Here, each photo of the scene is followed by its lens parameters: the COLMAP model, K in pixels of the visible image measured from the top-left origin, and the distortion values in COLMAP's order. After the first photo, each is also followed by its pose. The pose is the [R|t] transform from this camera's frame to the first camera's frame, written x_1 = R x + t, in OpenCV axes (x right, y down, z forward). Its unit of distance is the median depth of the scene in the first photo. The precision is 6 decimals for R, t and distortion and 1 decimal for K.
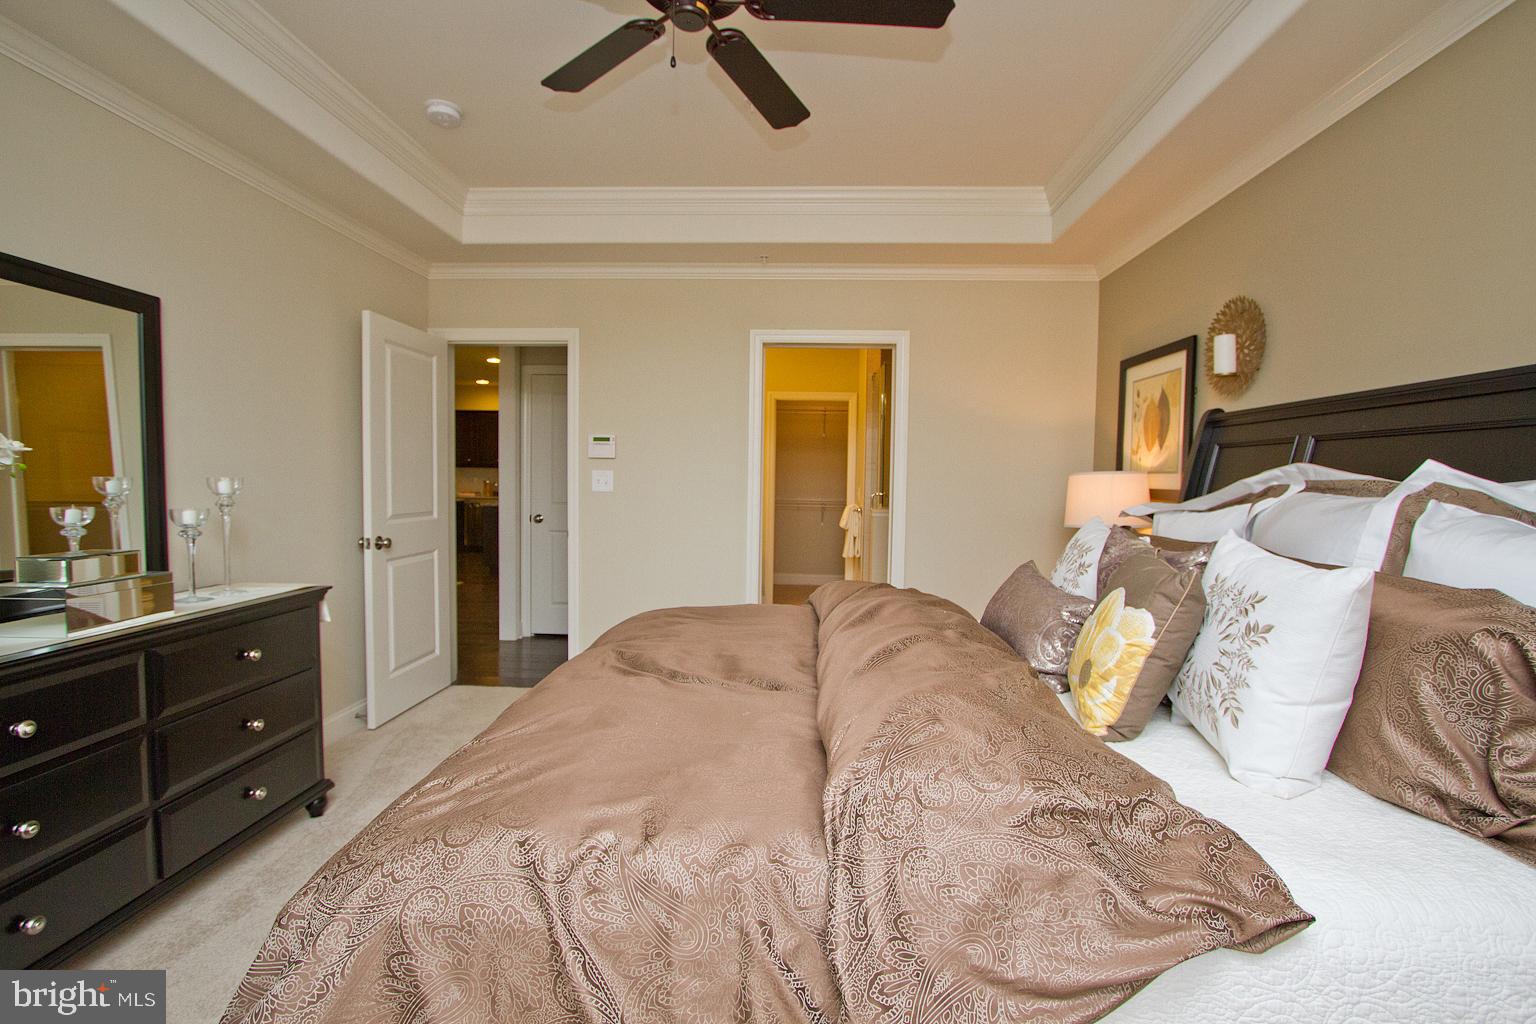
lens RADIAL K [[737.1, 0, 768.0], [0, 737.1, 512.0], [0, 0, 1]] dist [-0.020477, 0.000108]
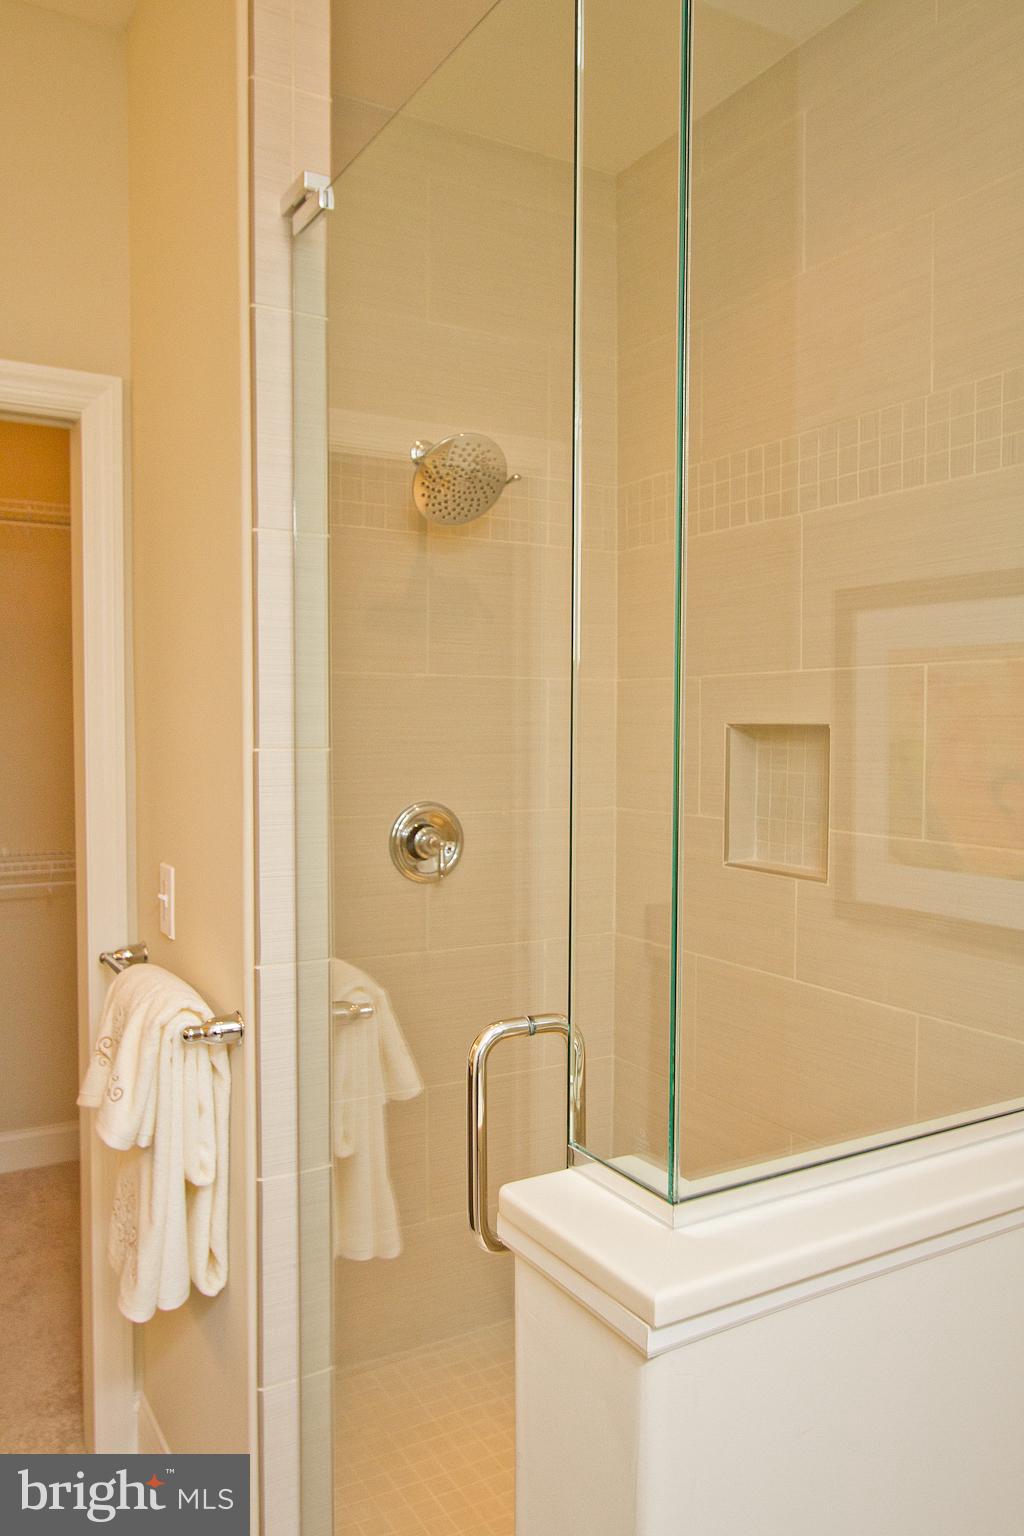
lens RADIAL K [[1140.0, 0, 512.0], [0, 1140.0, 768.0], [0, 0, 1]] dist [-0.001348, -0.000479]
pose [[0.837838, -0.039938, 0.544457, 0.019845], [0.037438, 0.999176, 0.015683, -0.029490], [-0.544634, 0.007243, 0.838642, 0.343056]]
